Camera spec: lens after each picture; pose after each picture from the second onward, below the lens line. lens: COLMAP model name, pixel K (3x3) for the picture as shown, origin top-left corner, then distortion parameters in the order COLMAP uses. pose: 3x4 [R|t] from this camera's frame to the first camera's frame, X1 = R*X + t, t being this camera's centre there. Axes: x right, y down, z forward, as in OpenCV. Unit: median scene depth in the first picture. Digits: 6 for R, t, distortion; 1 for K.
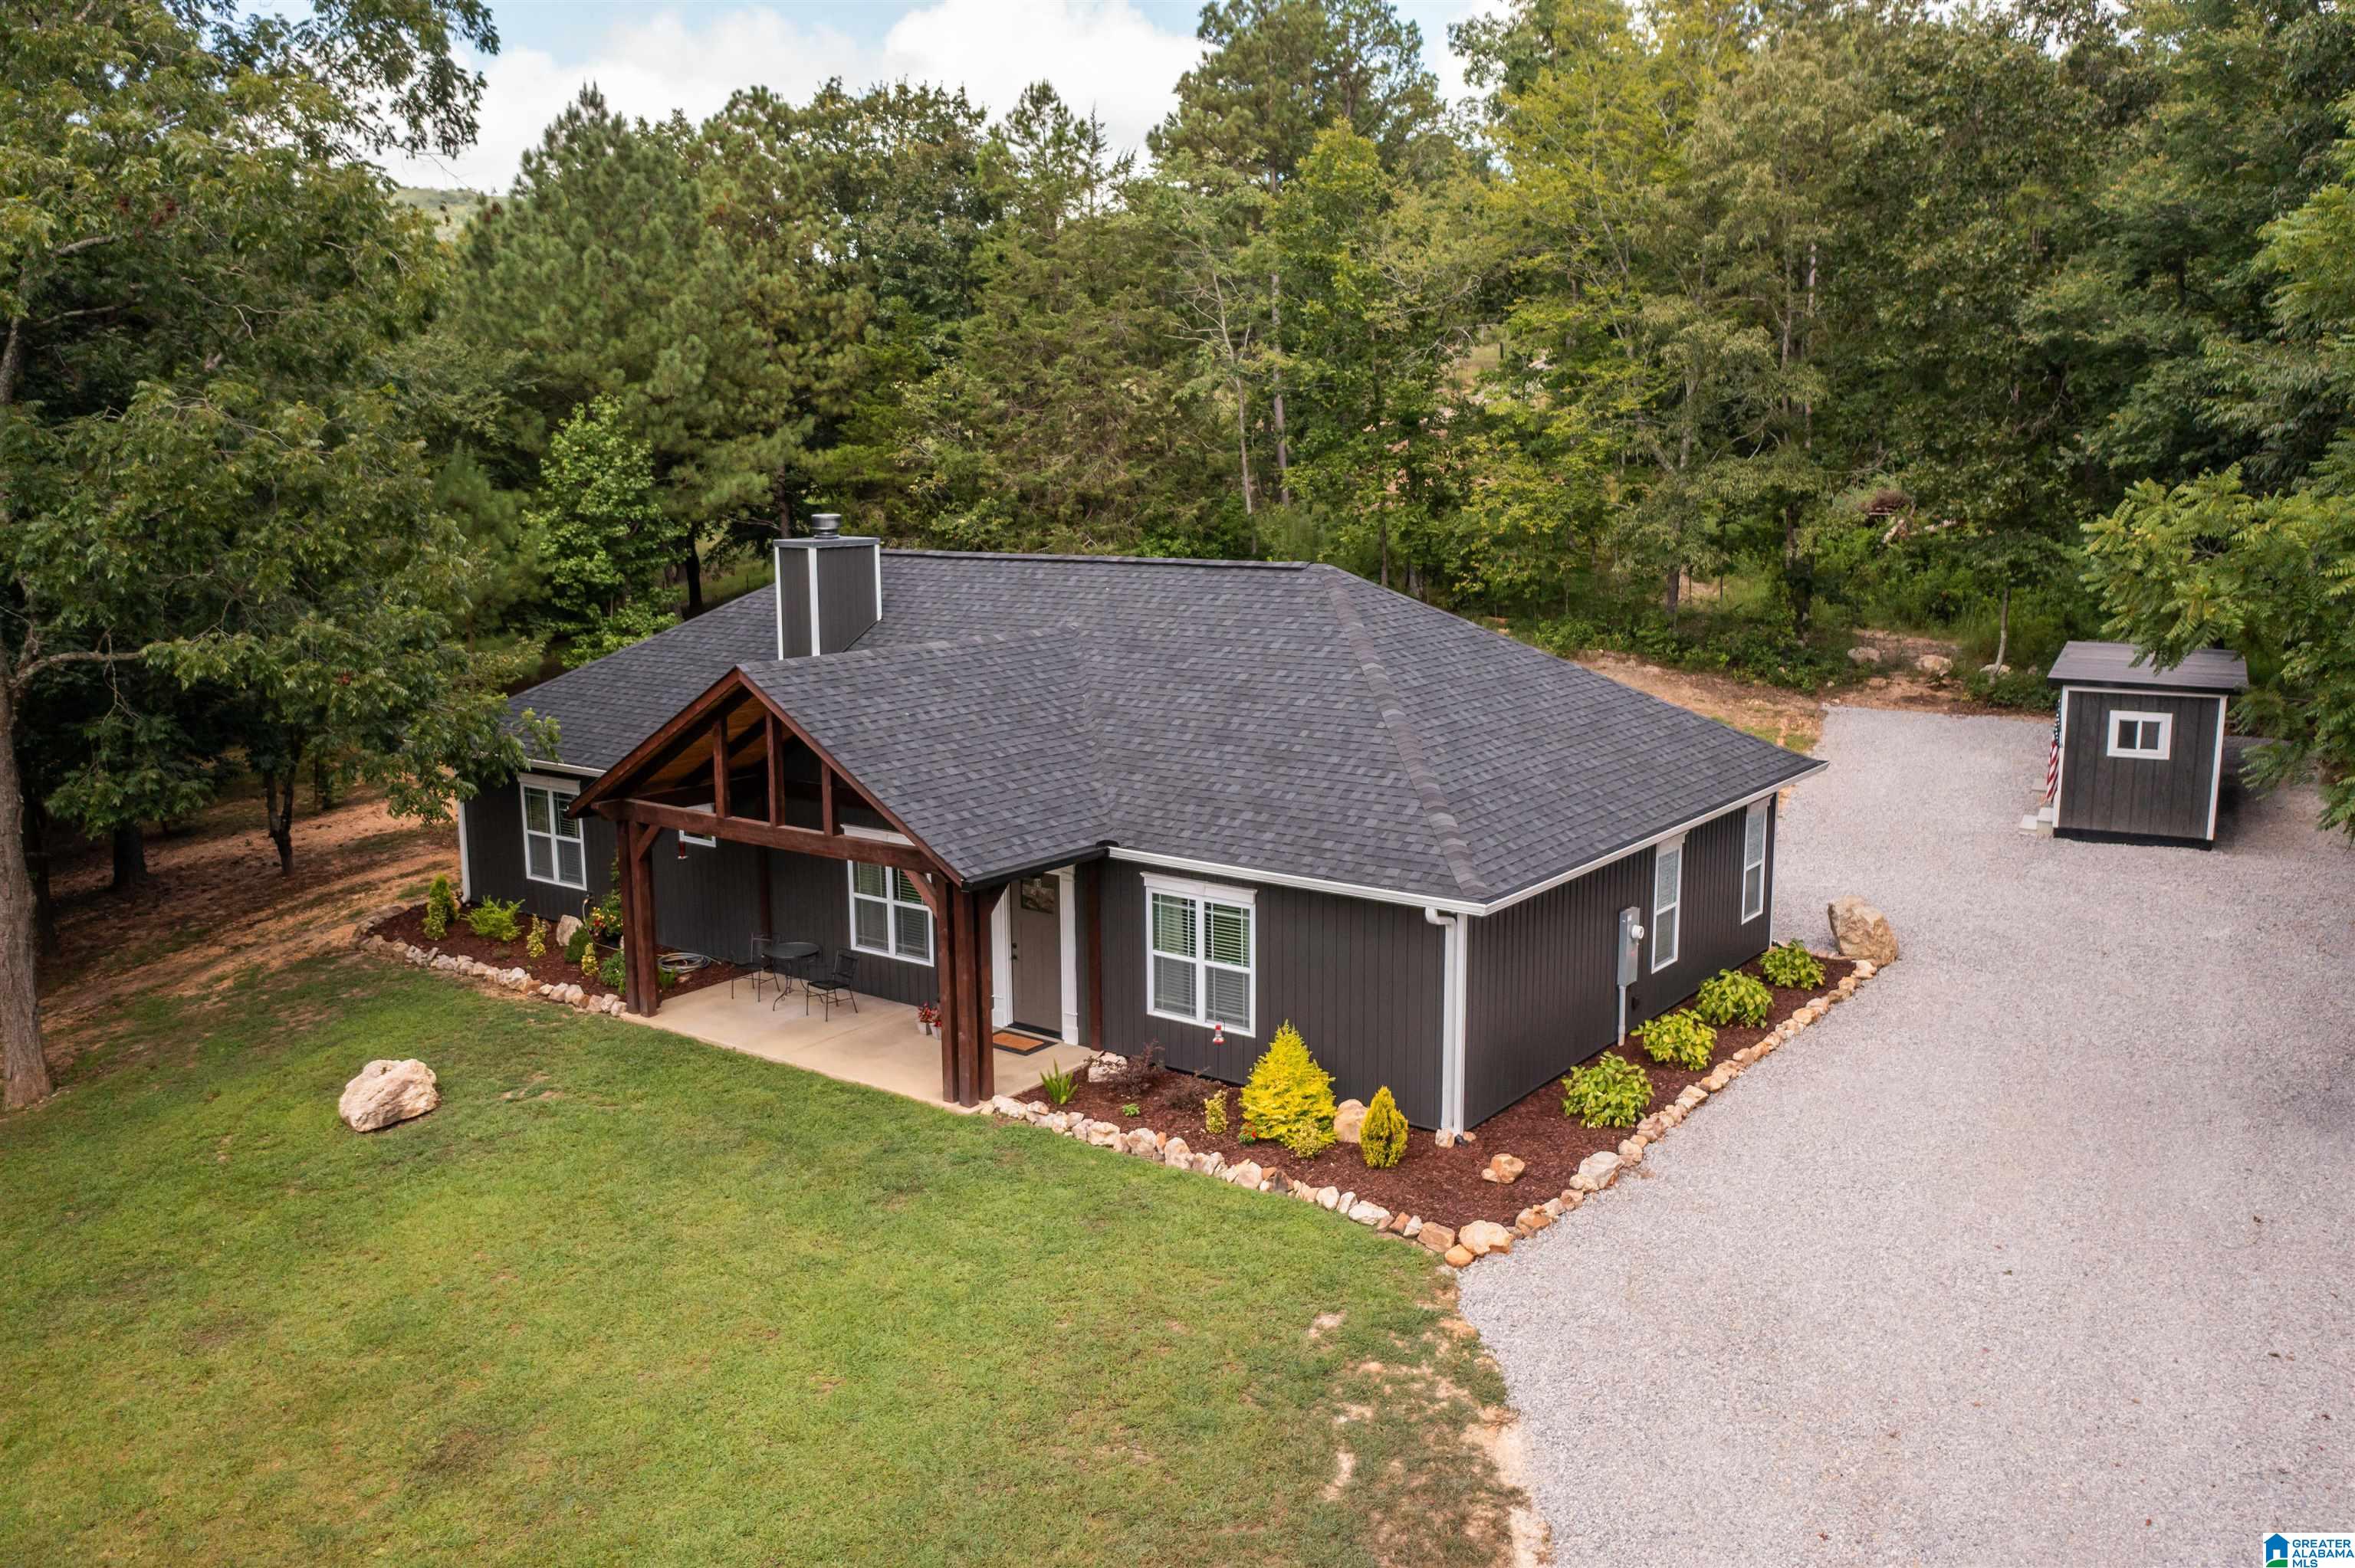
lens RADIAL K [[1885.8, 0, 1180.7], [0, 1885.8, 780.3], [0, 0, 1]] dist [-0.014378, 0.013753]
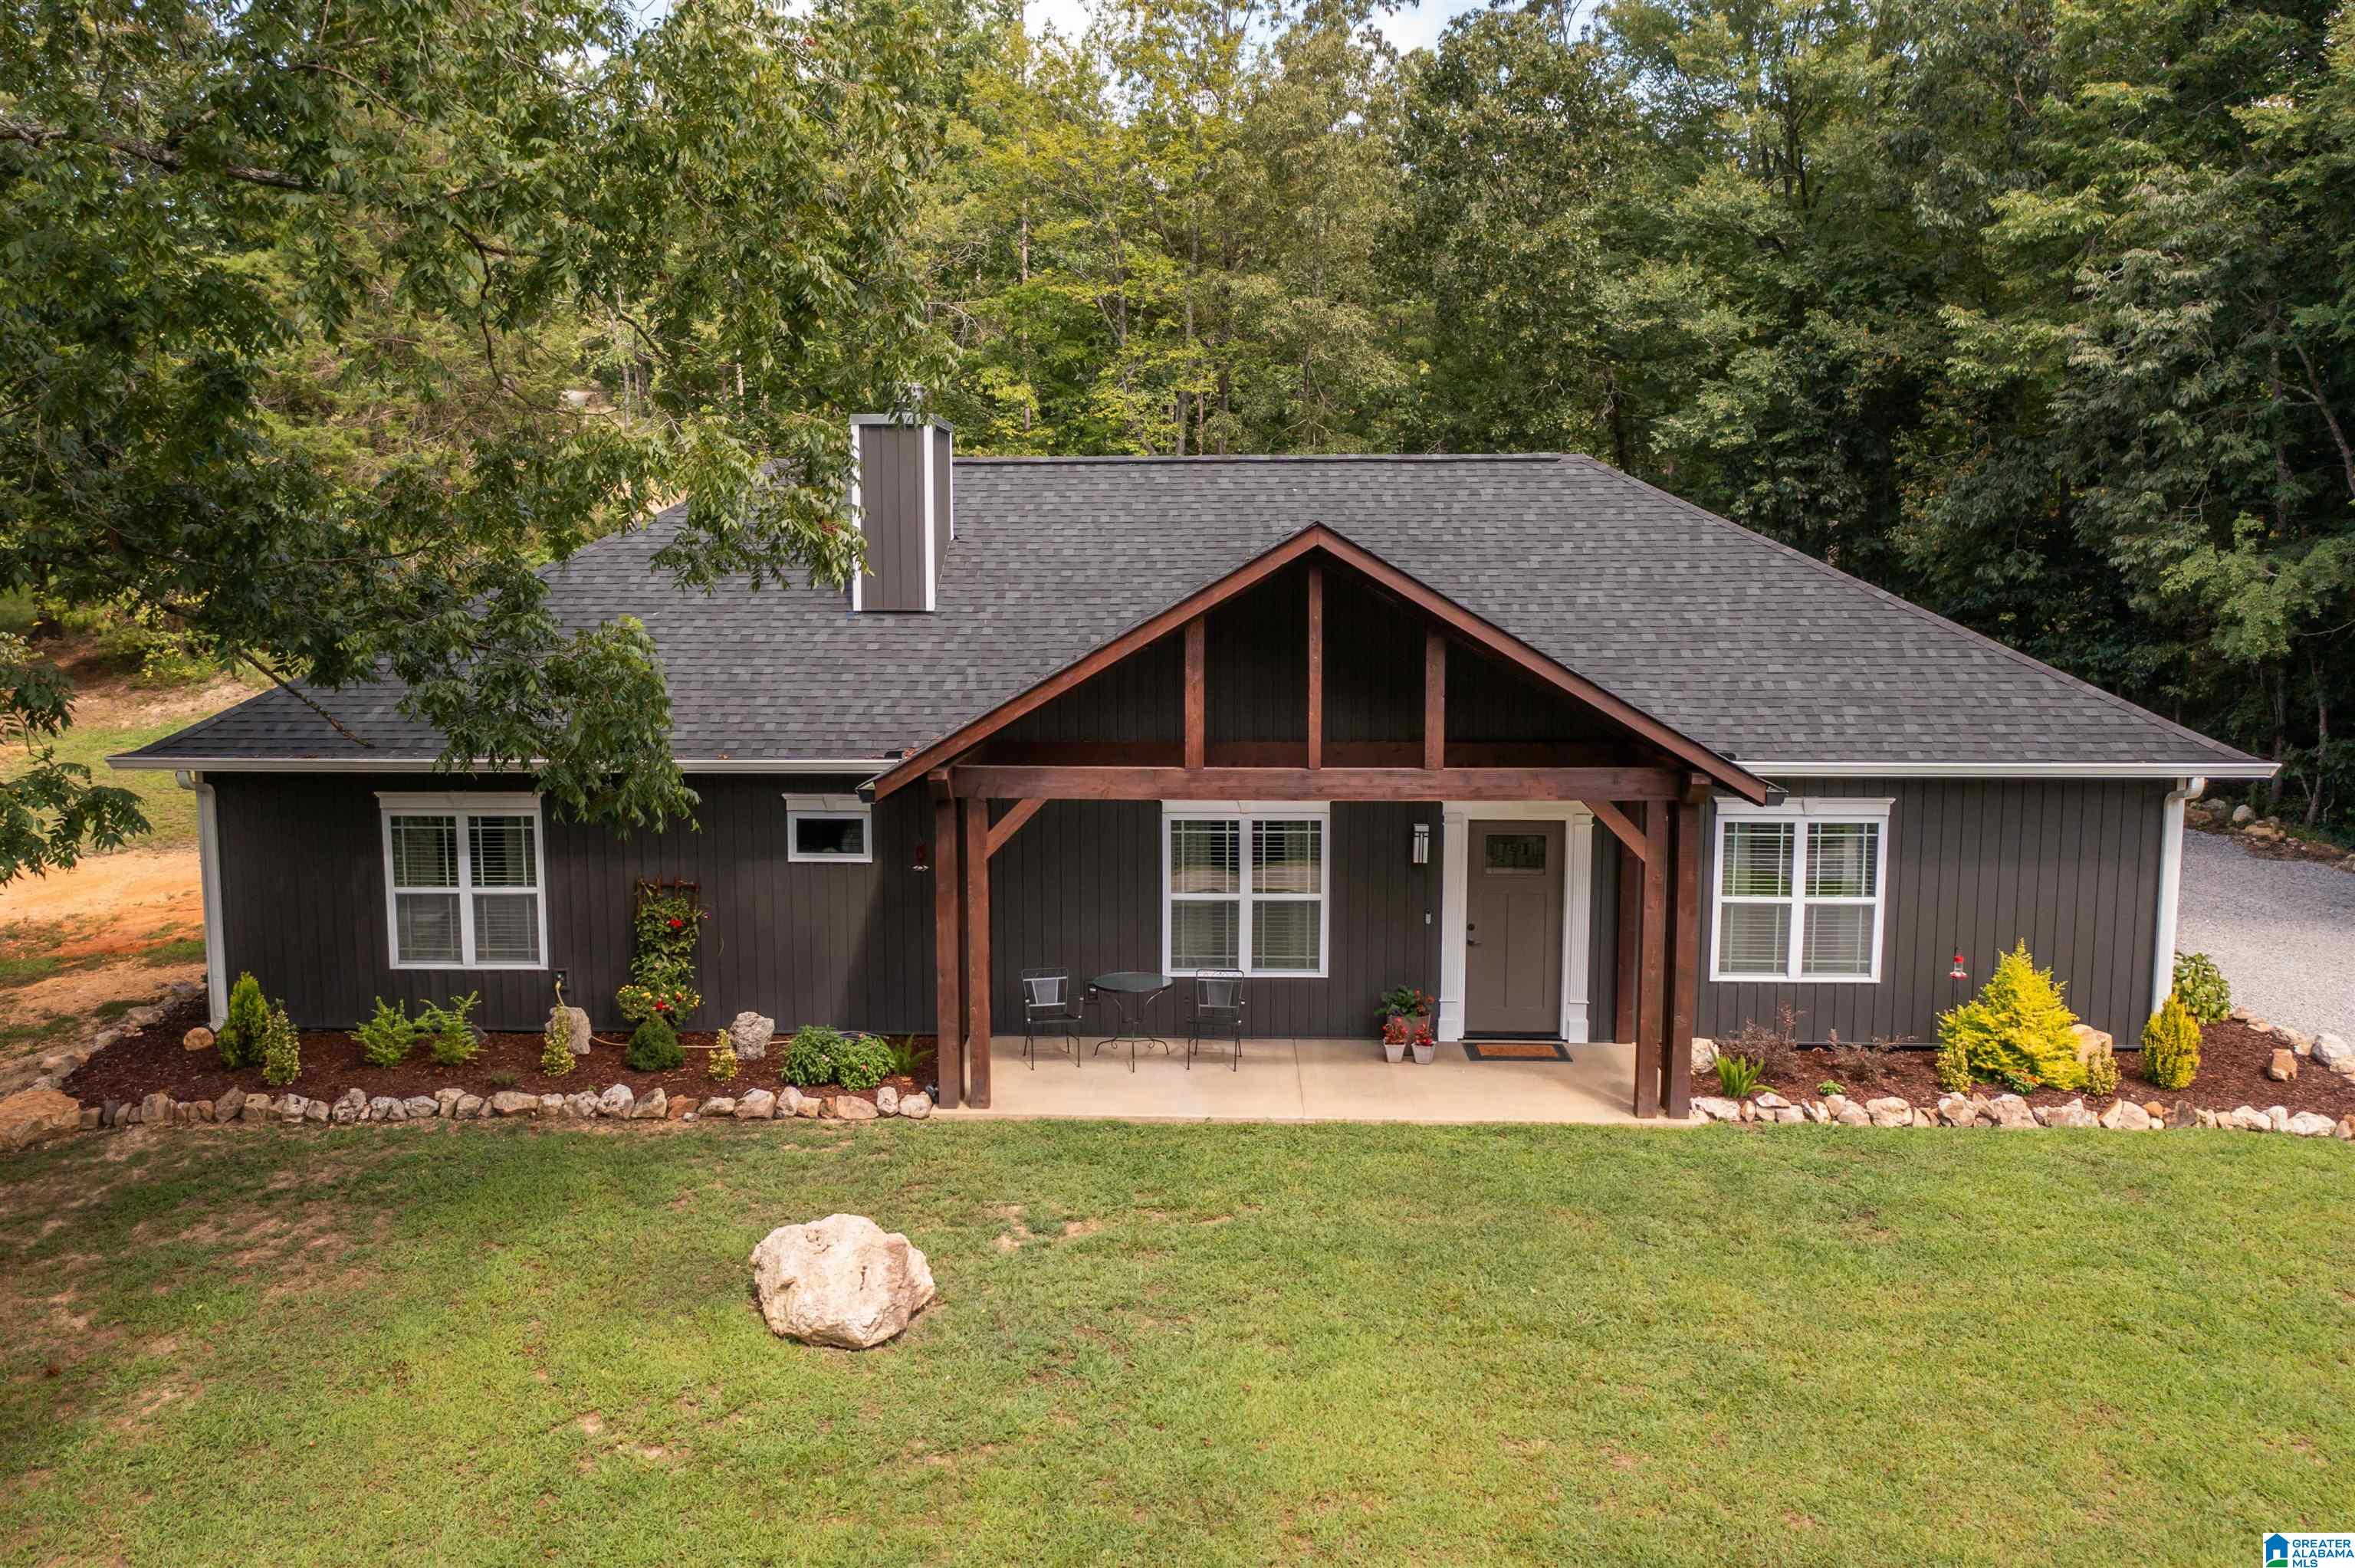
lens RADIAL K [[1936.6, 0, 1149.8], [0, 1936.6, 835.4], [0, 0, 1]] dist [-0.017918, 0.008433]
pose [[0.825952, -0.073462, 0.558933, -0.586269], [0.091931, 0.995753, -0.004975, 0.041445], [-0.556194, 0.055493, 0.829198, 0.412273]]
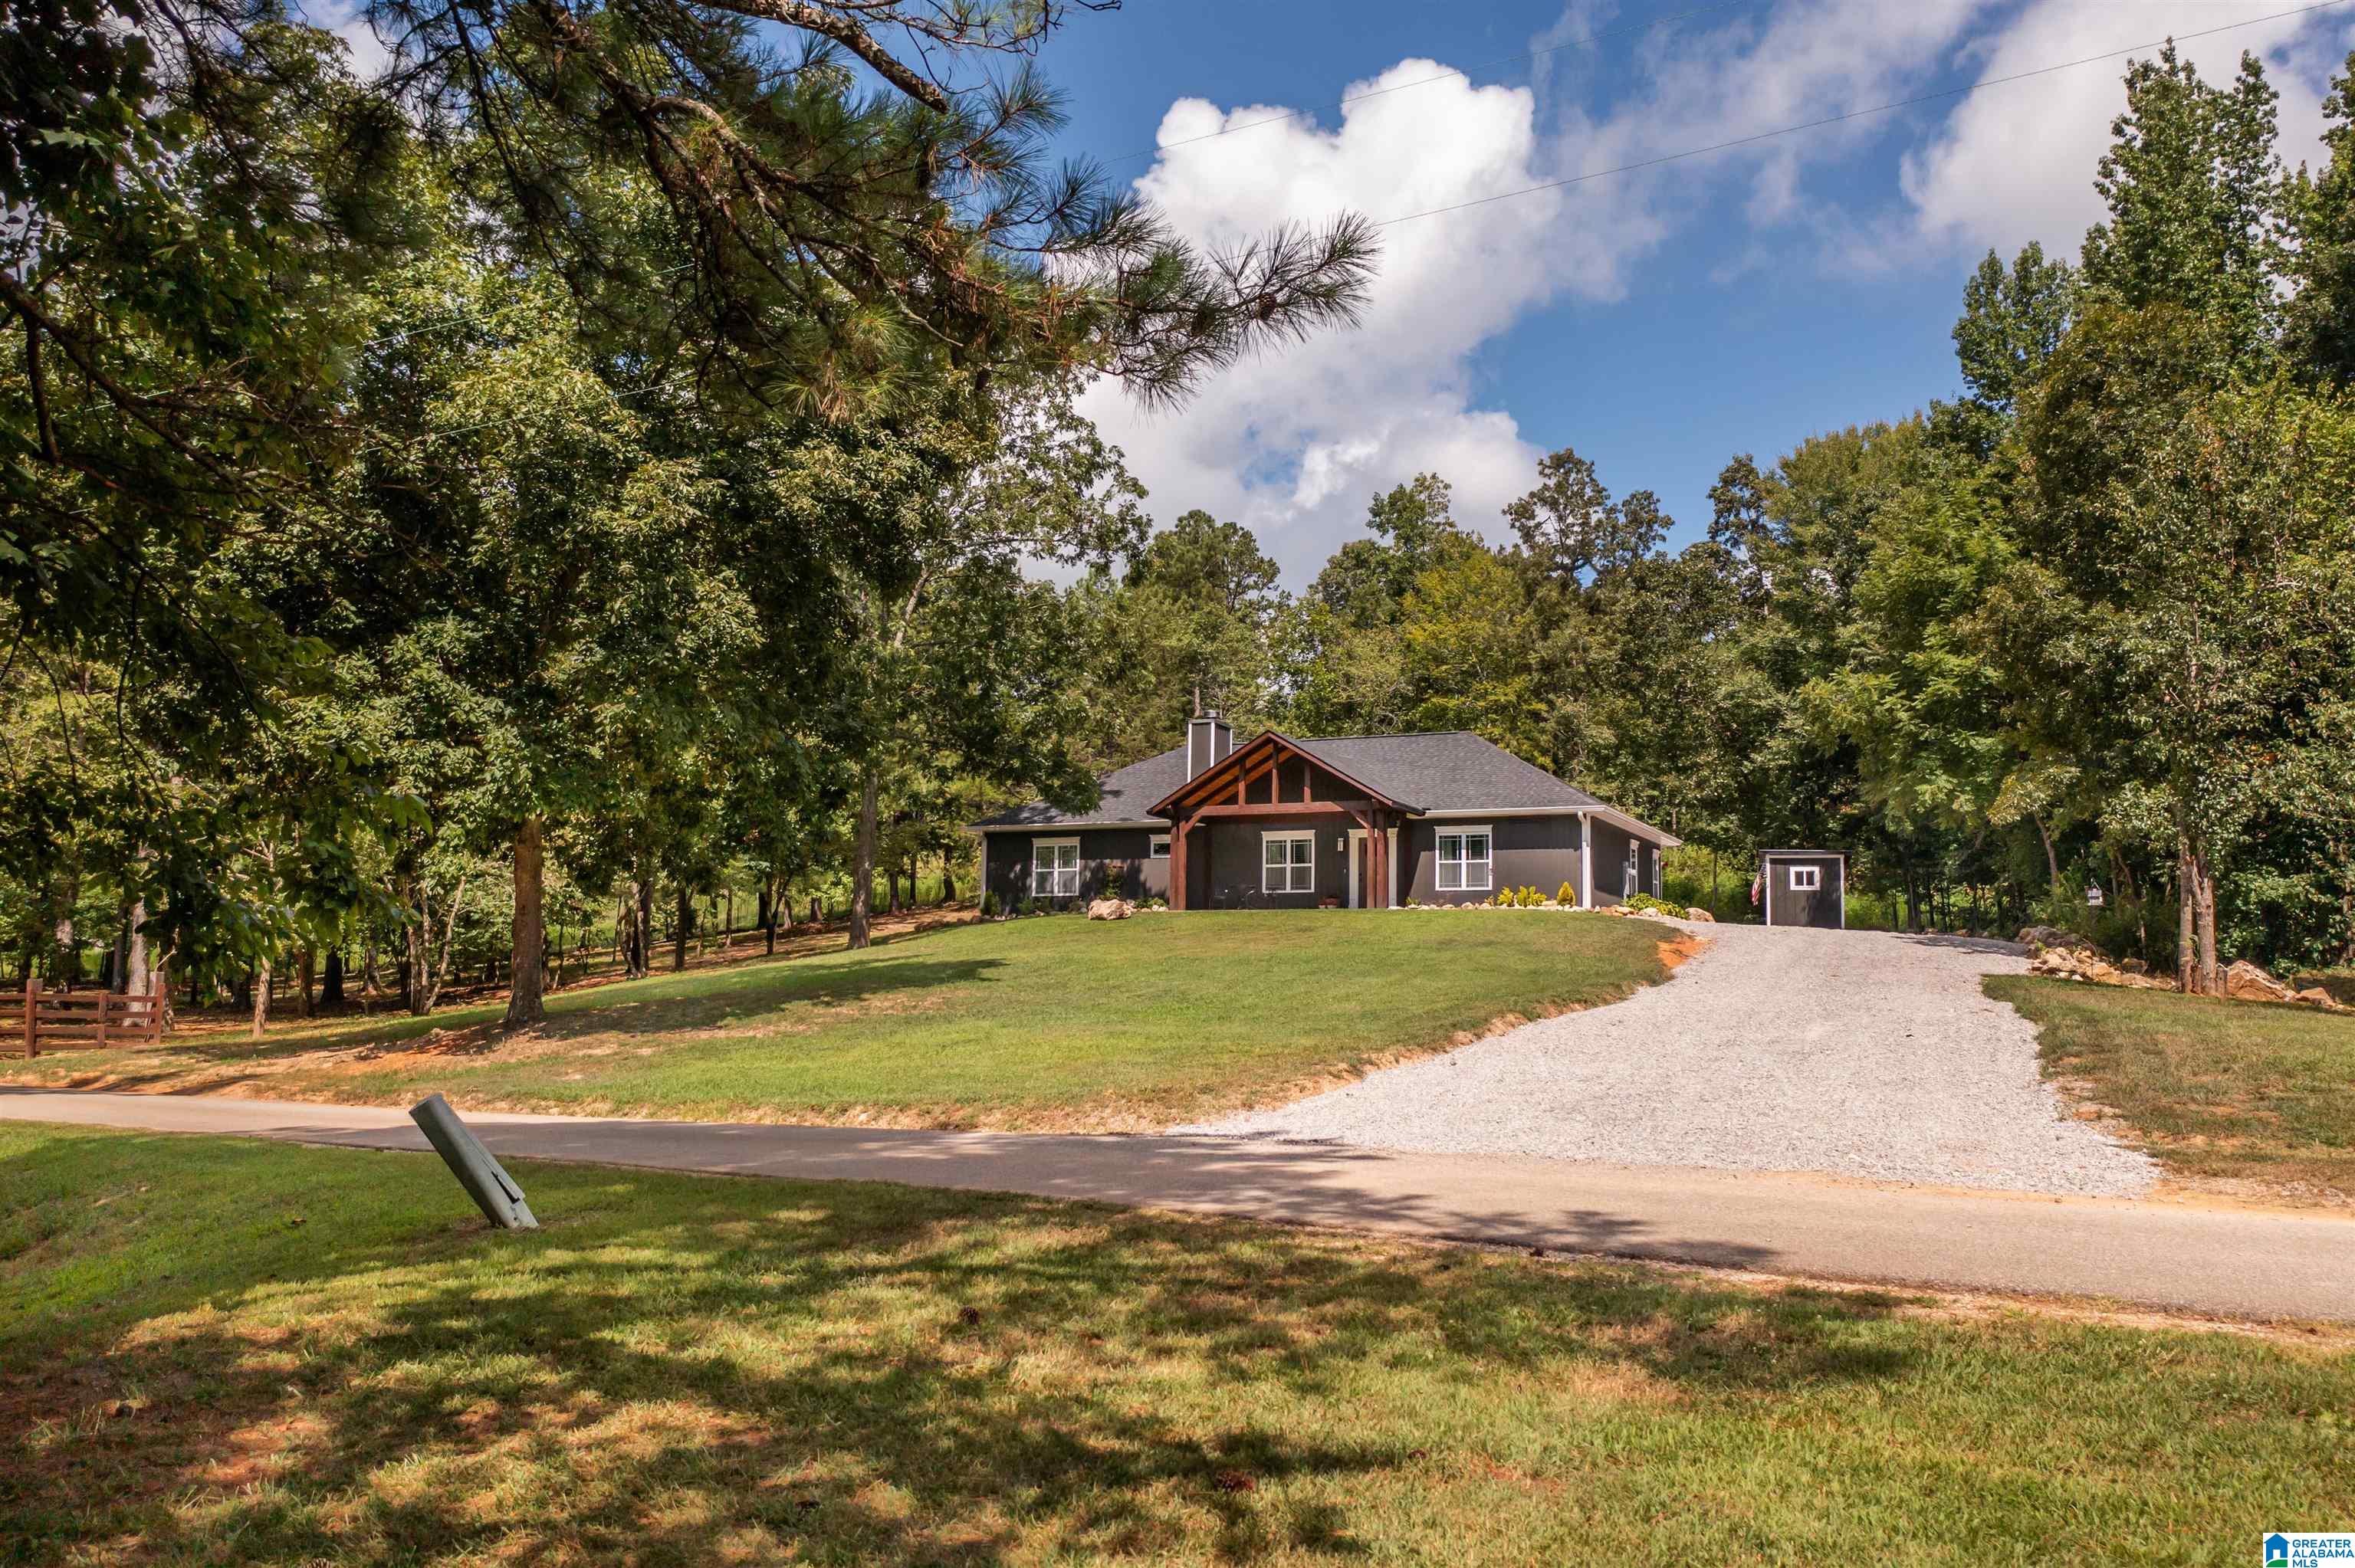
lens RADIAL K [[1885.8, 0, 1169.4], [0, 1885.8, 773.8], [0, 0, 1]] dist [-0.014378, 0.013753]
pose [[0.980358, 0.052817, 0.190022, -0.691500], [0.005216, 0.956193, -0.292690, 0.584218], [-0.197157, 0.287932, 0.937136, -0.991707]]
